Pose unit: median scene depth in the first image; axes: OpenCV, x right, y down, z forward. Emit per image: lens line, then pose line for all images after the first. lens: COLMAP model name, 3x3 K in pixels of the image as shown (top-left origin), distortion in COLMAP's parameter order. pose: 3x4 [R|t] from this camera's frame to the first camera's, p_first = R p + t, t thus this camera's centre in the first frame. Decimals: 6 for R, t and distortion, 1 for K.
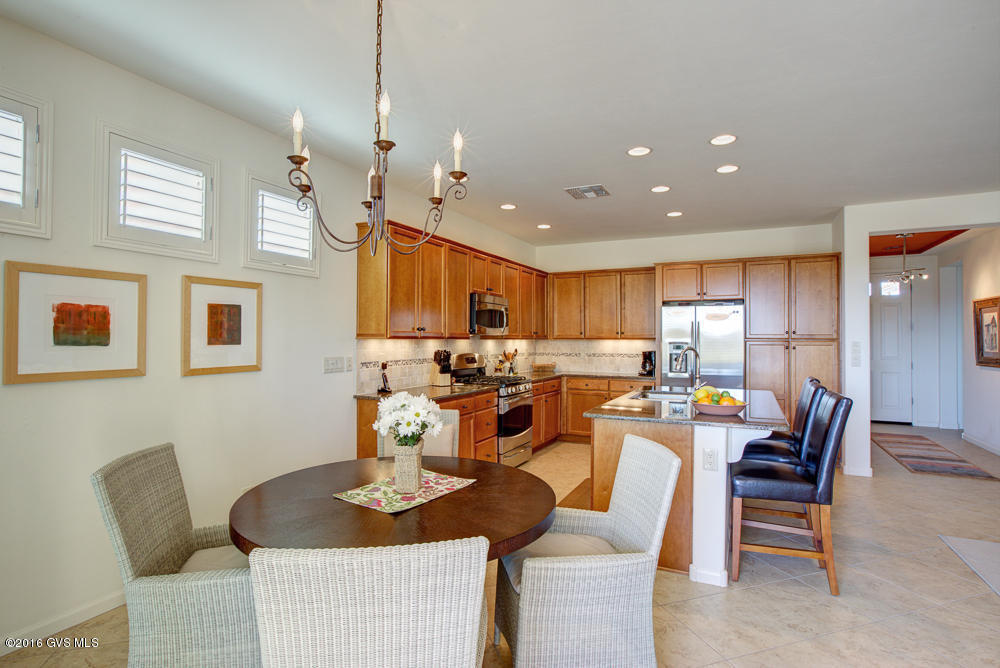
lens RADIAL K [[509.5, 0, 496.8], [0, 509.5, 332.0], [0, 0, 1]] dist [-0.035830, 0.001099]
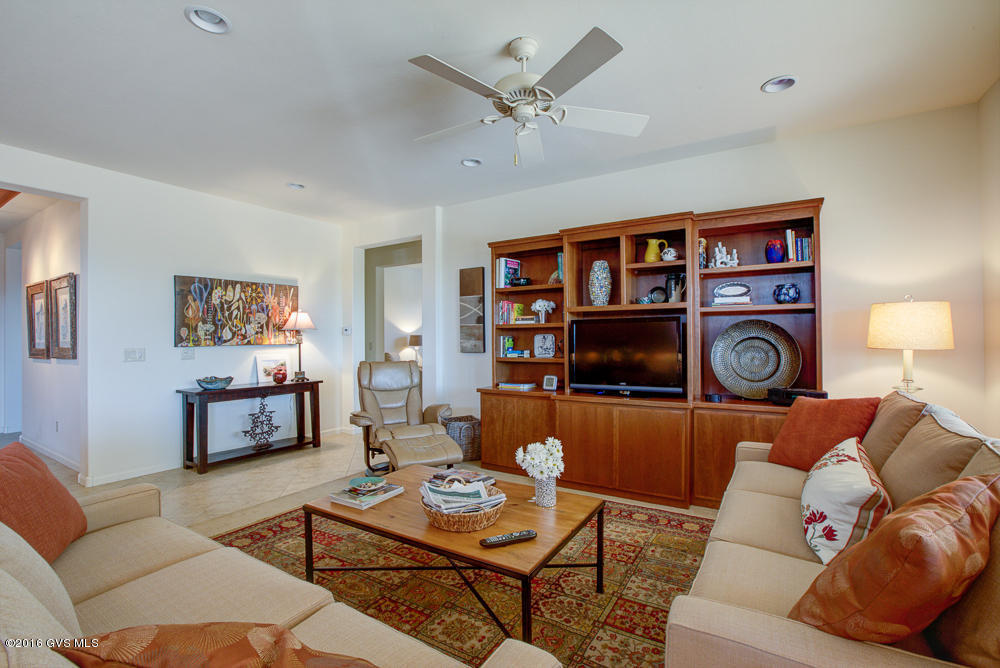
lens RADIAL K [[455.6, 0, 500.3], [0, 455.6, 332.1], [0, 0, 1]] dist [-0.042564, 0.013053]
pose [[0.103937, 0.006620, 0.994562, 0.299002], [-0.002797, 0.999976, -0.006364, 0.025265], [-0.994580, -0.002121, 0.103953, 0.077984]]
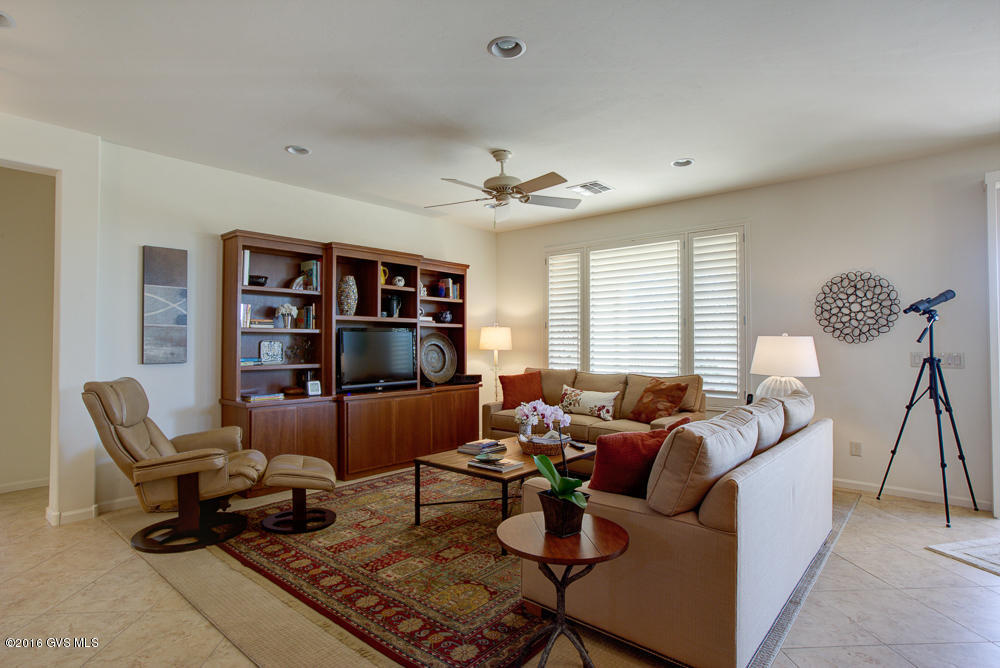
lens RADIAL K [[527.5, 0, 495.5], [0, 527.5, 326.0], [0, 0, 1]] dist [-0.016812, 0.000522]
pose [[-0.967107, 0.003214, 0.254351, 0.522948], [-0.006640, 0.999261, -0.037870, 0.030965], [-0.254284, -0.038314, -0.966370, 0.794929]]
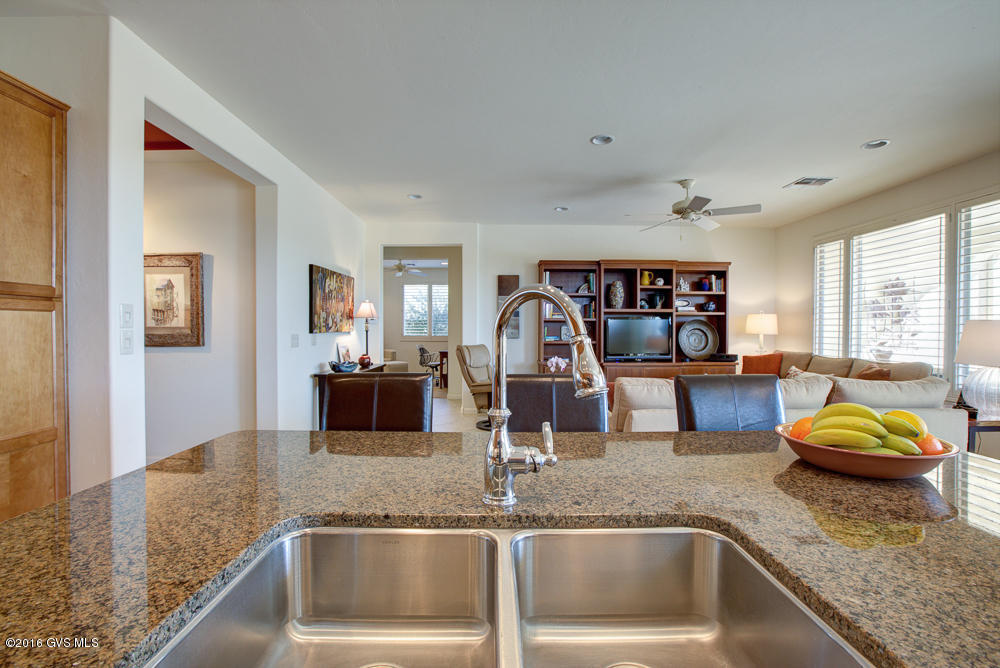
lens RADIAL K [[455.6, 0, 499.5], [0, 455.6, 337.2], [0, 0, 1]] dist [-0.042564, 0.013053]
pose [[-0.463683, -0.023836, 0.885681, 0.136273], [-0.013953, 0.999711, 0.019600, 0.033682], [-0.885892, -0.003270, -0.463881, 0.770687]]
